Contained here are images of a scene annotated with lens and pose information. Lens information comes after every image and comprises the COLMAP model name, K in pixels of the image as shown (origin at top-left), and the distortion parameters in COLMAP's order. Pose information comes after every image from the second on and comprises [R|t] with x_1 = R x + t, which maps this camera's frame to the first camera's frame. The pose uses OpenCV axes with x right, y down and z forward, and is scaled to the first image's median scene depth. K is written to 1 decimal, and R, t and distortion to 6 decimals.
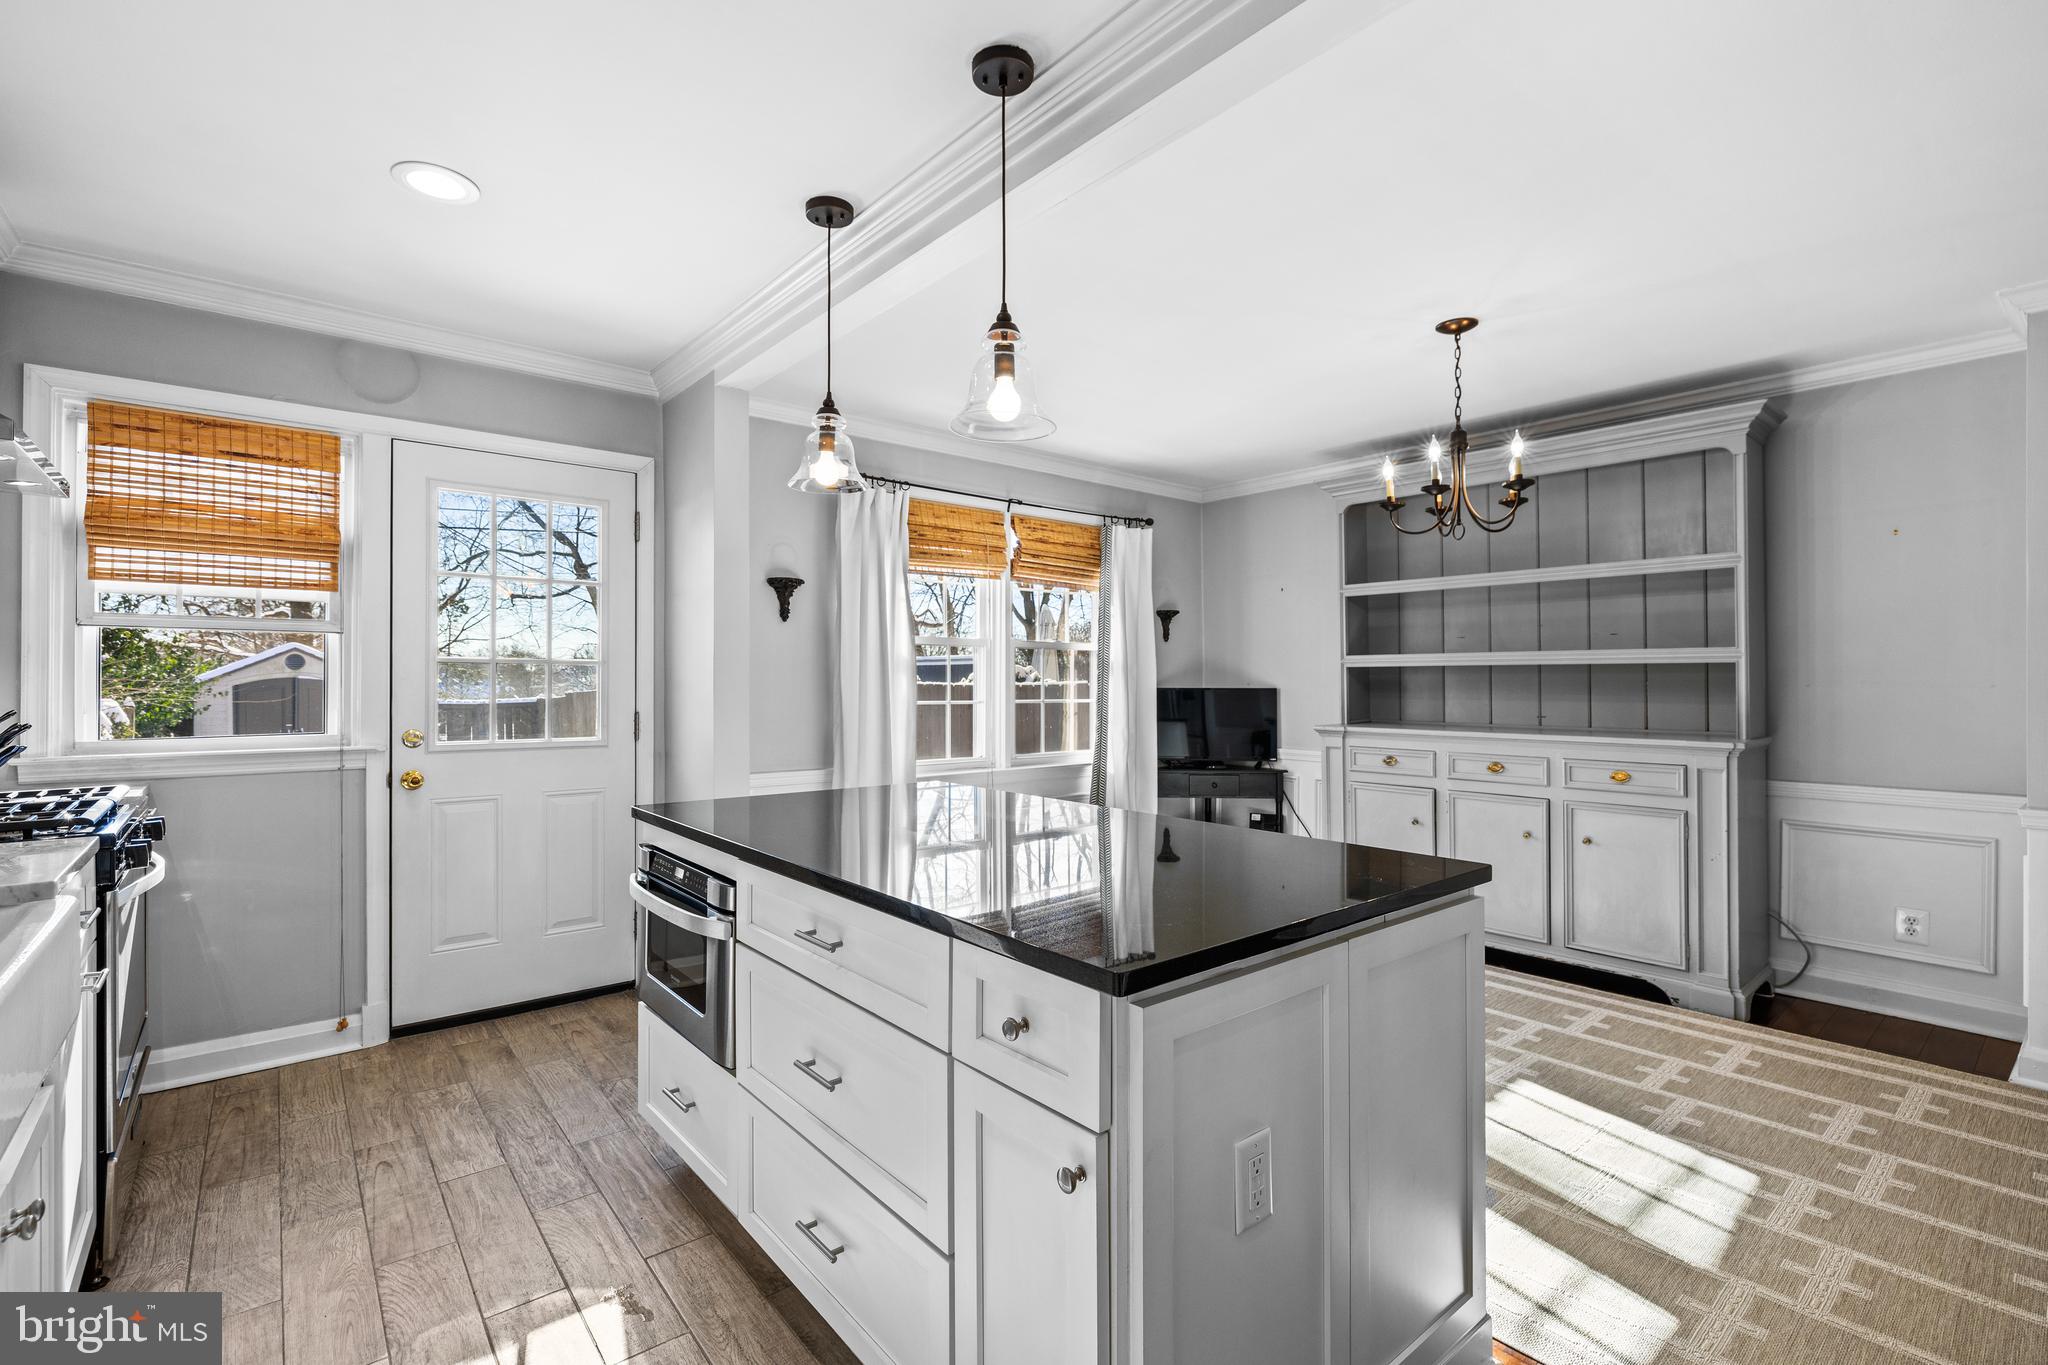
lens RADIAL K [[911.2, 0, 1011.3], [0, 911.2, 675.9], [0, 0, 1]] dist [-0.005261, 0.001483]
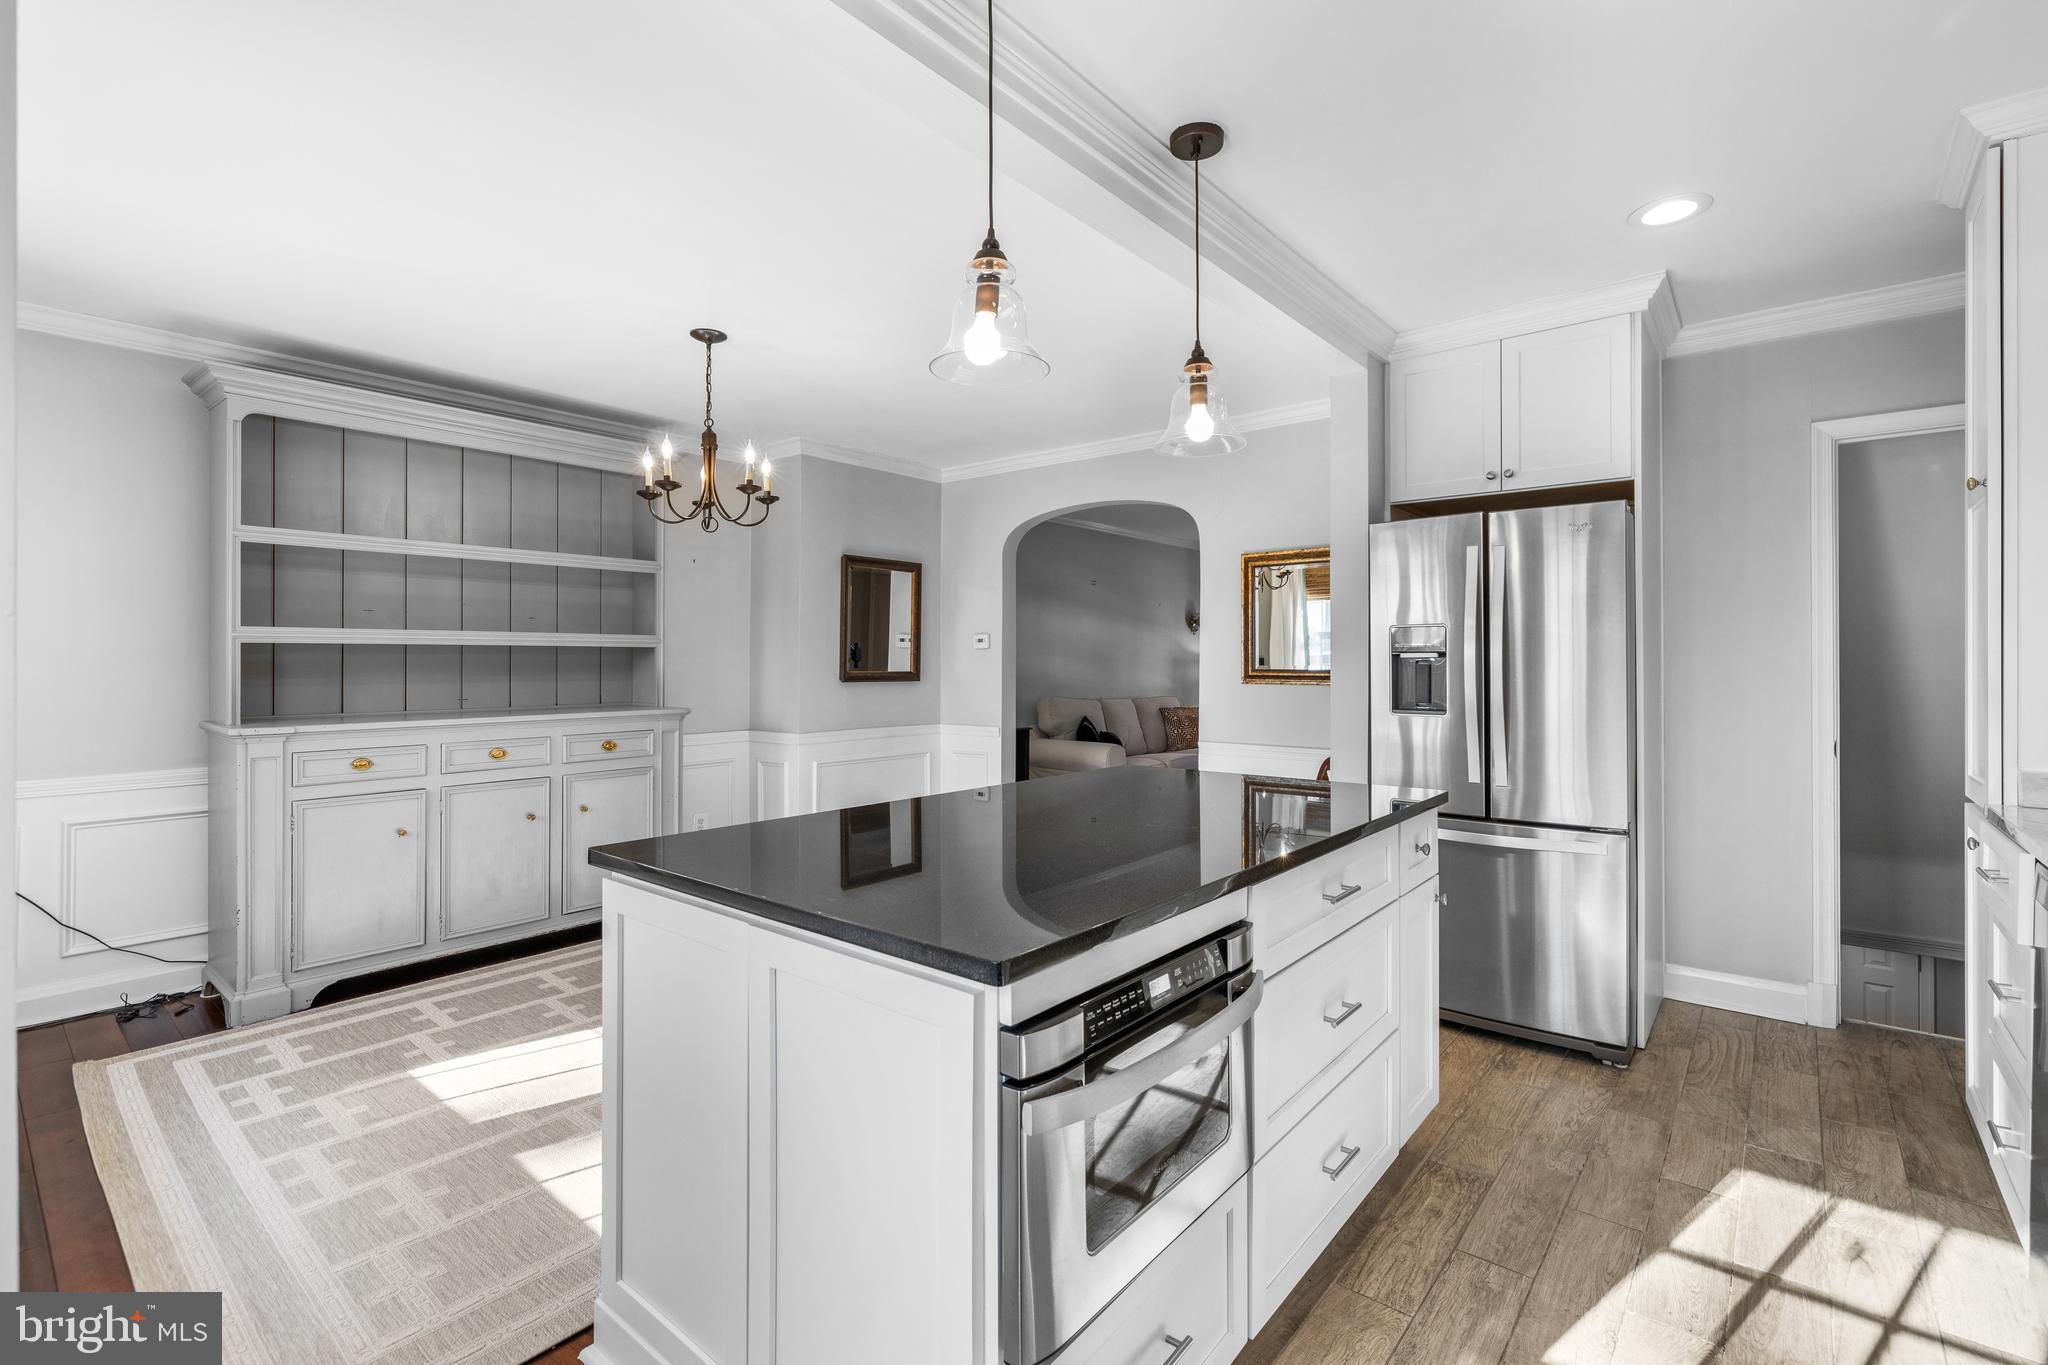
lens RADIAL K [[911.2, 0, 1031.5], [0, 911.2, 660.3], [0, 0, 1]] dist [-0.005261, 0.001483]
pose [[-0.190136, 0.003312, 0.981752, -0.576064], [-0.004819, 0.999979, -0.004306, 0.006377], [-0.981746, -0.005550, -0.190116, 0.732913]]
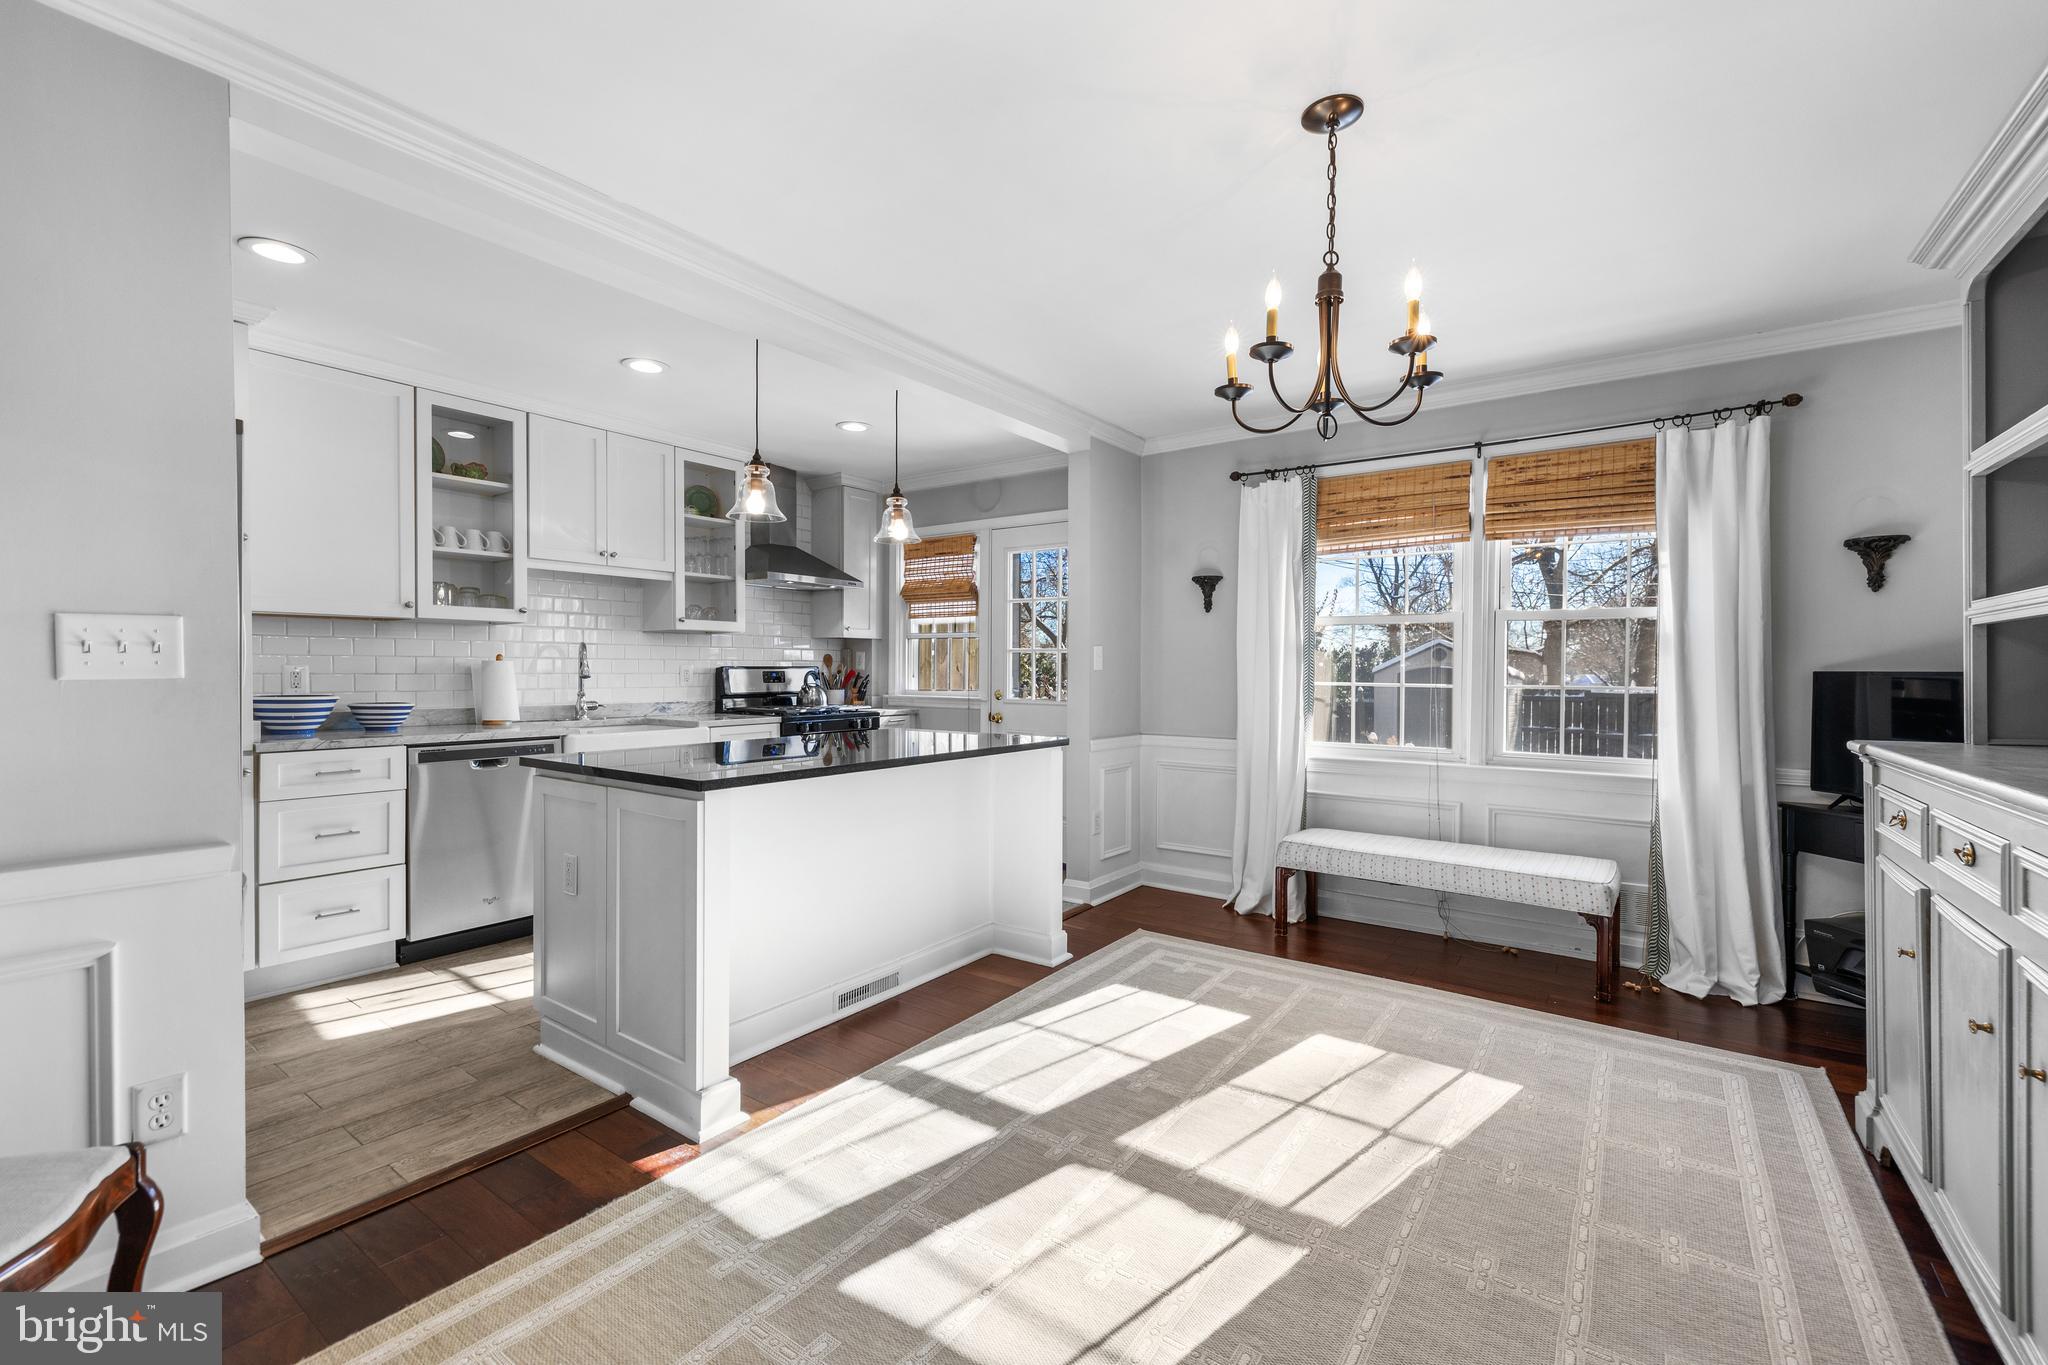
lens RADIAL K [[869.9, 0, 1008.1], [0, 869.9, 680.7], [0, 0, 1]] dist [-0.001819, 0.002506]
pose [[0.251632, 0.011875, -0.967750, 0.928619], [0.000989, 0.999921, 0.012526, 0.018359], [0.967822, -0.004109, 0.251601, 0.537869]]
